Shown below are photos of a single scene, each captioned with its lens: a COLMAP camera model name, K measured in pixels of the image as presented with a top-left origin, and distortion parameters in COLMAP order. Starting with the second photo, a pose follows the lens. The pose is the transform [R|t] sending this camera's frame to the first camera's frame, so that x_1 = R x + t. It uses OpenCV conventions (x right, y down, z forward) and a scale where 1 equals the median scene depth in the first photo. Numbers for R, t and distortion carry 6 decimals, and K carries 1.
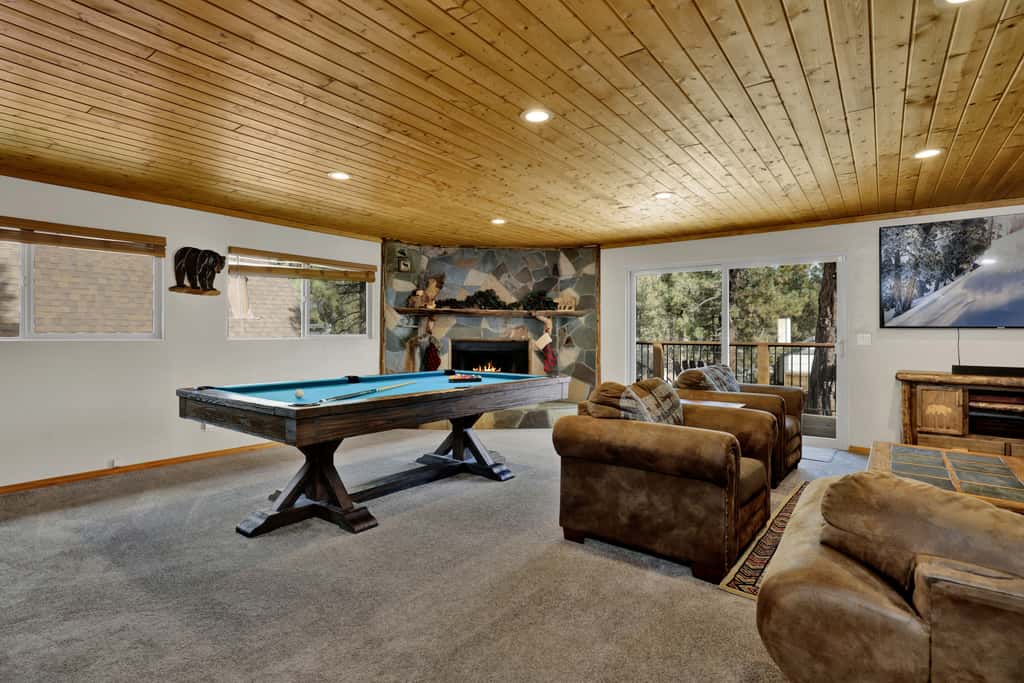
lens RADIAL K [[504.0, 0, 507.2], [0, 504.0, 335.5], [0, 0, 1]] dist [-0.050111, 0.024046]
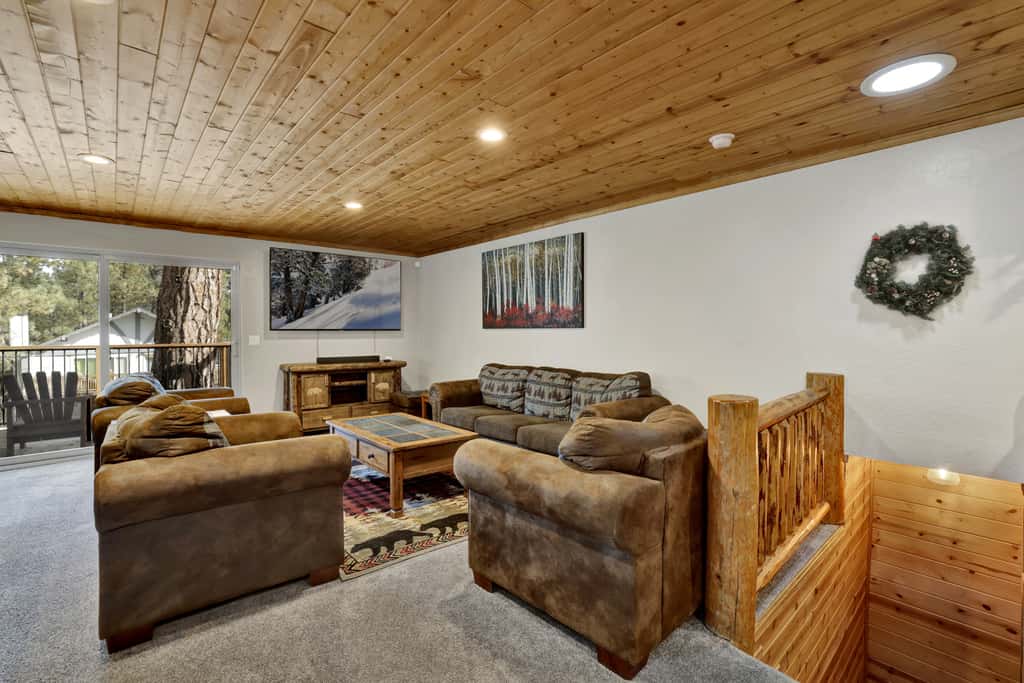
lens RADIAL K [[449.2, 0, 509.8], [0, 449.2, 336.1], [0, 0, 1]] dist [-0.022033, 0.000305]
pose [[0.200706, -0.013756, 0.979555, -0.200120], [0.009274, 0.999883, 0.012141, -0.009483], [-0.979608, 0.006647, 0.200811, 0.215539]]
